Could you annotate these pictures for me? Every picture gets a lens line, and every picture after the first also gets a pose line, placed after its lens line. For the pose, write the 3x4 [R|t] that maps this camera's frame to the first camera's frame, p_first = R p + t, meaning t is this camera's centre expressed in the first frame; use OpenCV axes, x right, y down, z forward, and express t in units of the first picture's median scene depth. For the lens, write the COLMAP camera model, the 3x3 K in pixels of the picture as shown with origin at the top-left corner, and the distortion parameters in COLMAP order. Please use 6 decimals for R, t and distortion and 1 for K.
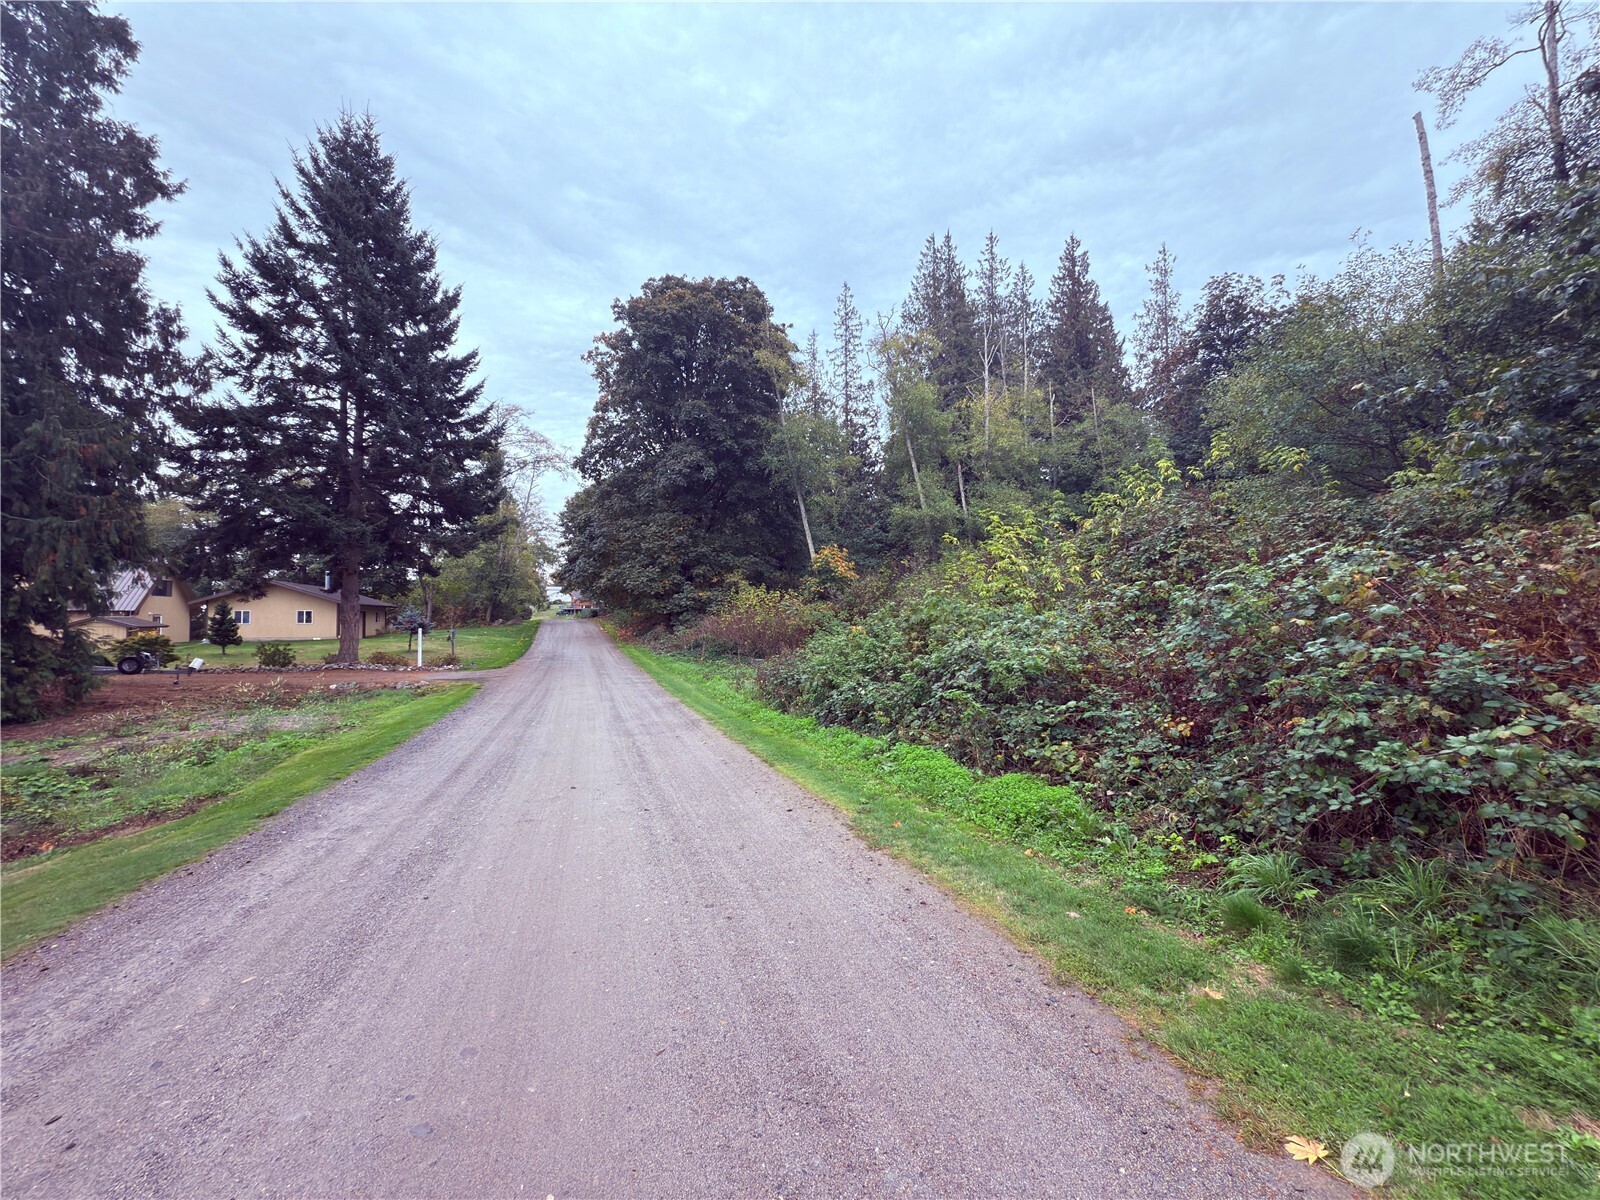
lens RADIAL K [[637.1, 0, 800.4], [0, 637.1, 603.6], [0, 0, 1]] dist [-0.000303, 0.000229]
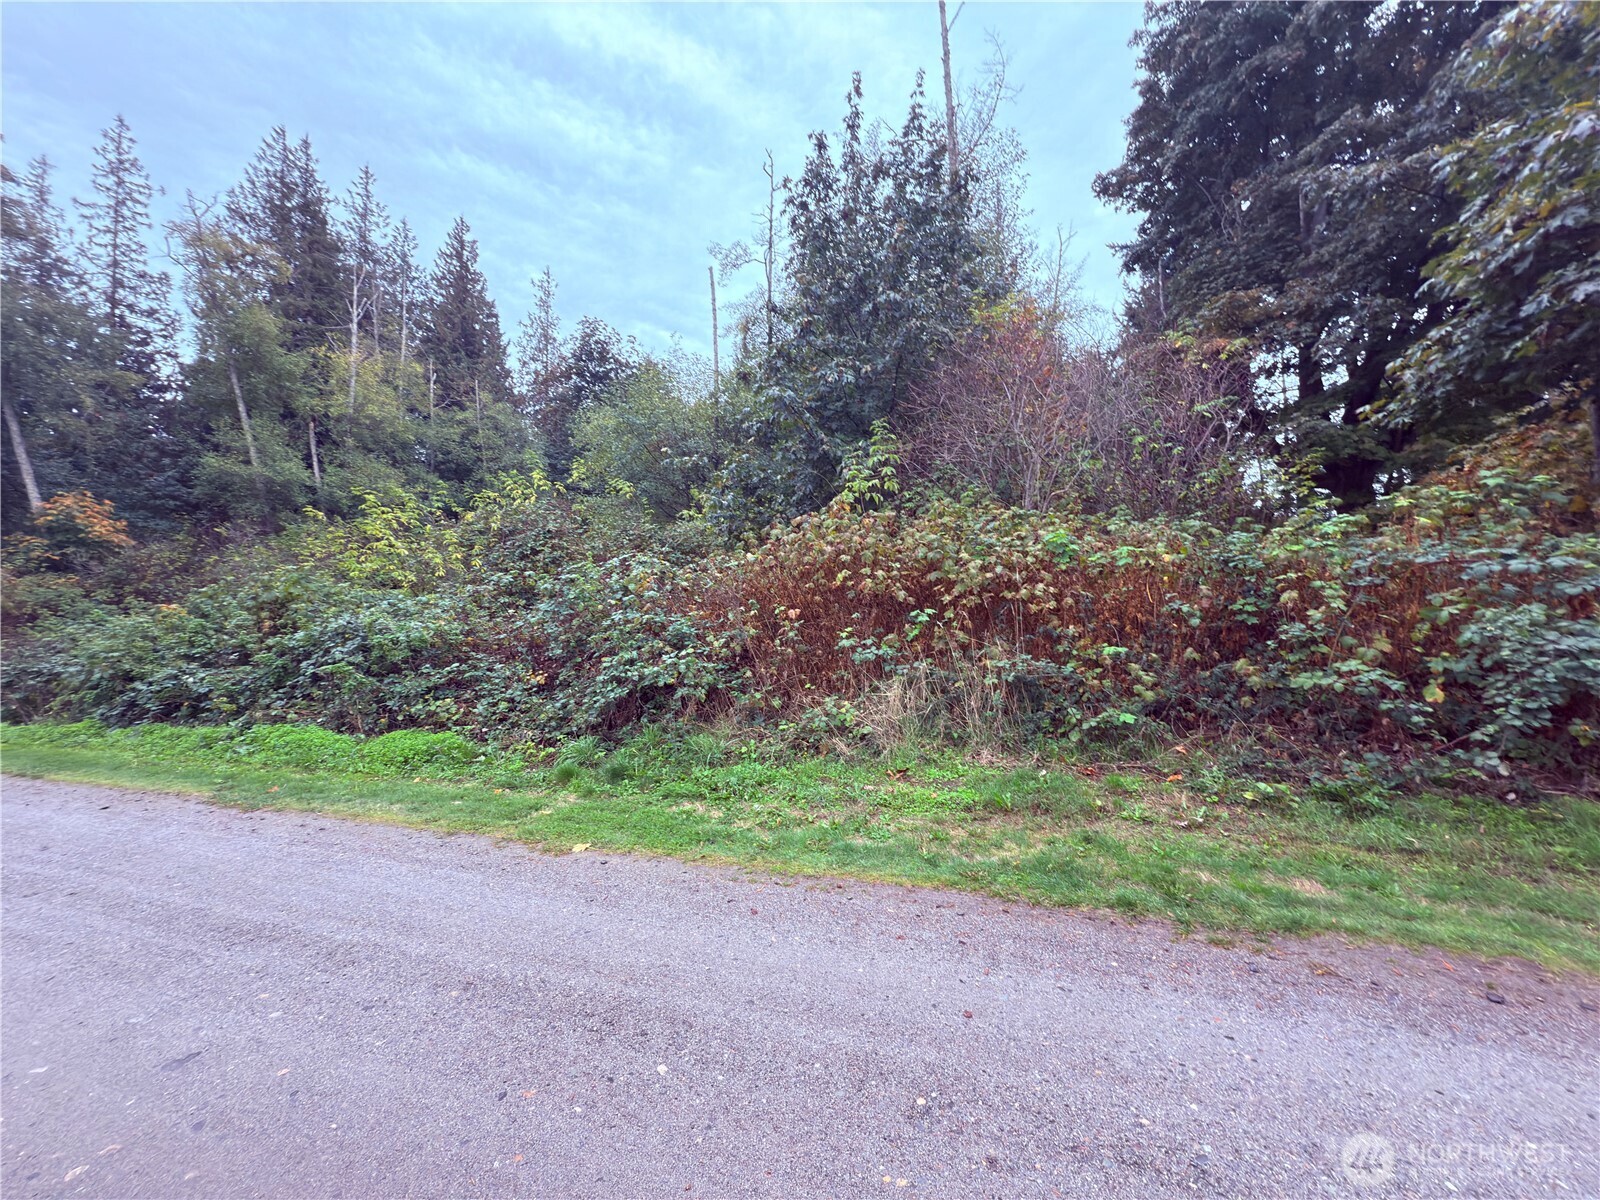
lens RADIAL K [[637.1, 0, 800.8], [0, 637.1, 600.3], [0, 0, 1]] dist [-0.000303, 0.000229]
pose [[0.609340, 0.033048, 0.792220, -0.062369], [-0.038022, 0.999200, -0.012438, 0.010402], [-0.791997, -0.022543, 0.610109, -0.116608]]
